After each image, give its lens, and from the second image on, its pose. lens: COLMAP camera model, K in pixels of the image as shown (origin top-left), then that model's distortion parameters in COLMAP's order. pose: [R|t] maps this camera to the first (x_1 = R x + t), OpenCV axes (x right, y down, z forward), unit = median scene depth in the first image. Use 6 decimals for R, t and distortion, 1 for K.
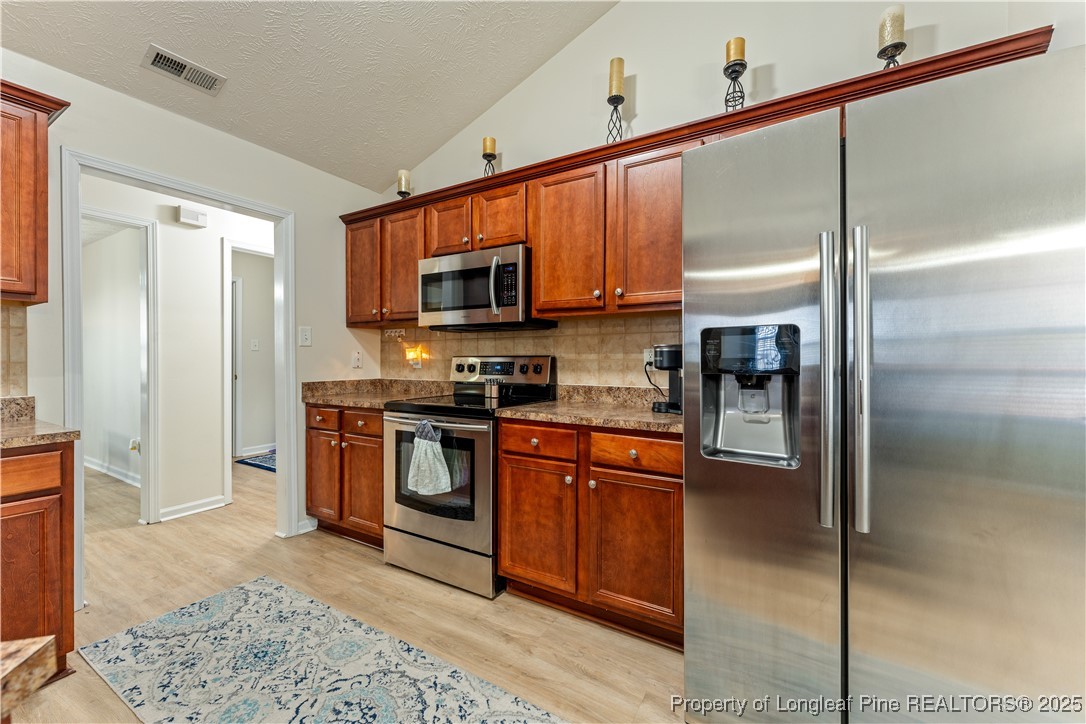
lens RADIAL K [[436.8, 0, 544.5], [0, 436.8, 359.6], [0, 0, 1]] dist [0.001199, 0.000265]
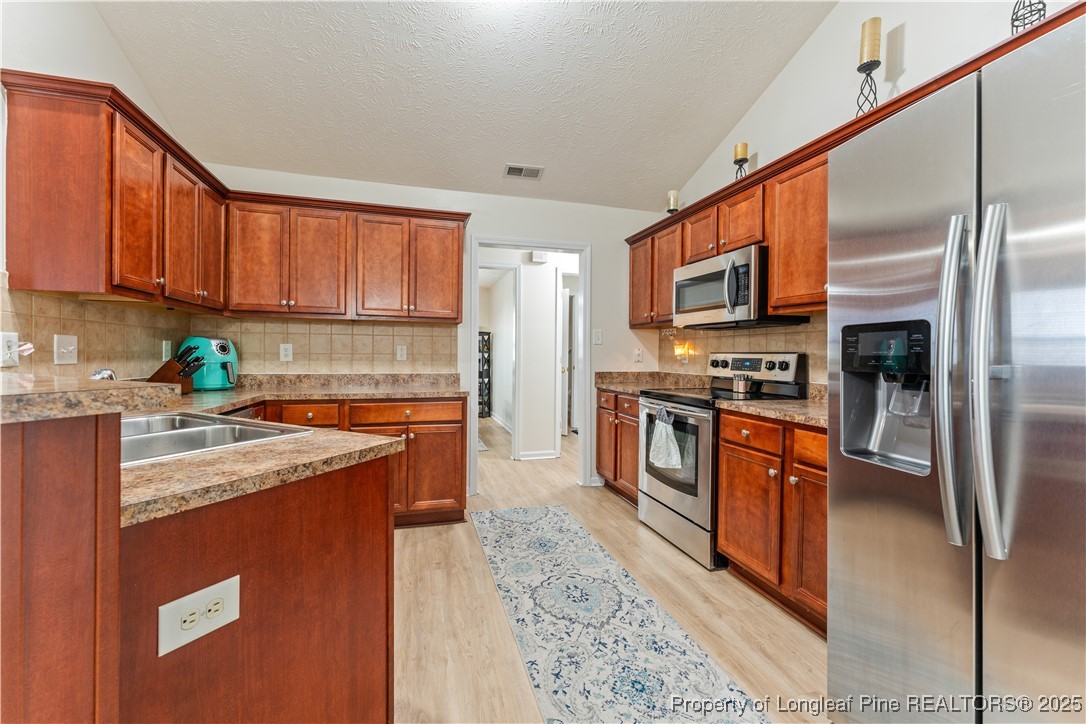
lens RADIAL K [[446.8, 0, 541.0], [0, 446.8, 352.0], [0, 0, 1]] dist [-0.000016, -0.000039]
pose [[0.729934, 0.004094, -0.683505, 0.317819], [-0.010013, 0.999939, -0.004704, 0.000403], [0.683444, 0.010278, 0.729930, -0.123632]]
